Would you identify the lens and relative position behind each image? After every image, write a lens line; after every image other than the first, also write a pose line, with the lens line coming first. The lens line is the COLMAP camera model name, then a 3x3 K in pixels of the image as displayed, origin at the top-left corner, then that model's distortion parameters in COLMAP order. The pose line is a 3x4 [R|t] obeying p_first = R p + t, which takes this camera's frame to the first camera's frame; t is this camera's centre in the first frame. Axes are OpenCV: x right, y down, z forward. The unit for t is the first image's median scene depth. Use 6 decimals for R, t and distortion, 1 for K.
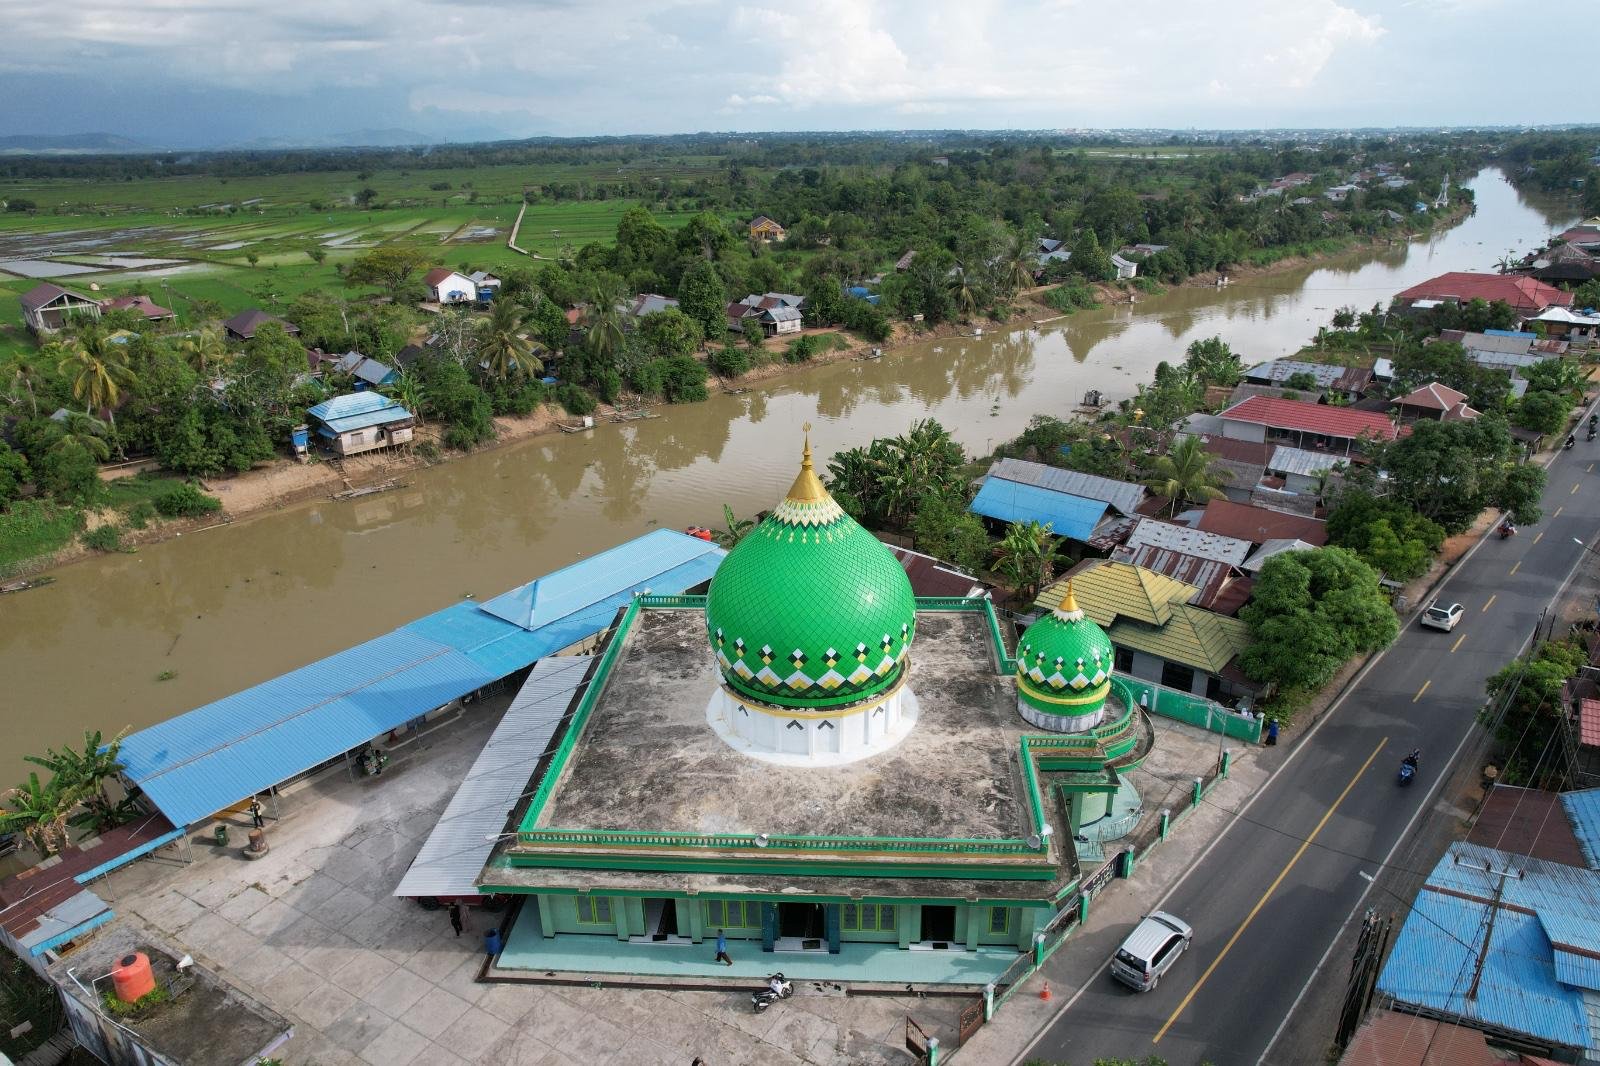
lens RADIAL K [[1020.2, 0, 799.0], [0, 1020.2, 539.1], [0, 0, 1]] dist [-0.077281, 0.070531]
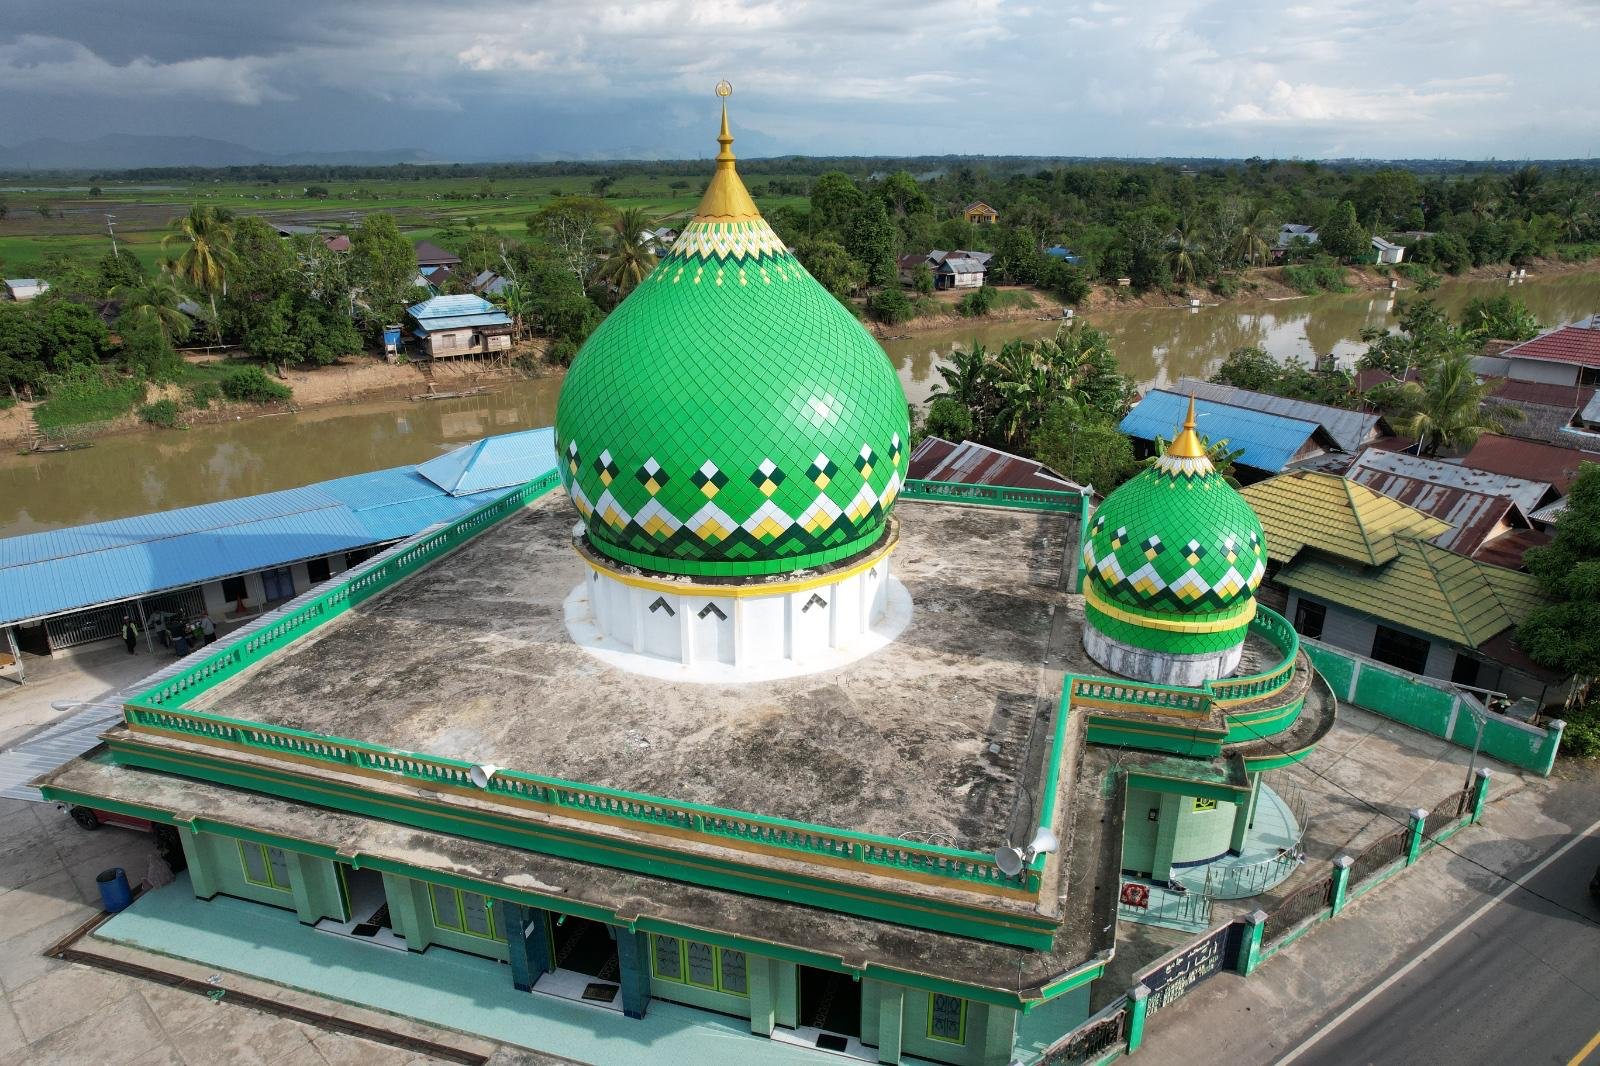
lens RADIAL K [[1020.2, 0, 799.0], [0, 1020.2, 539.1], [0, 0, 1]] dist [-0.077281, 0.070531]
pose [[0.974384, 0.092497, -0.204987, 0.152657], [-0.096153, 0.995335, -0.007923, 0.115915], [0.203298, 0.027430, 0.978733, 0.366888]]
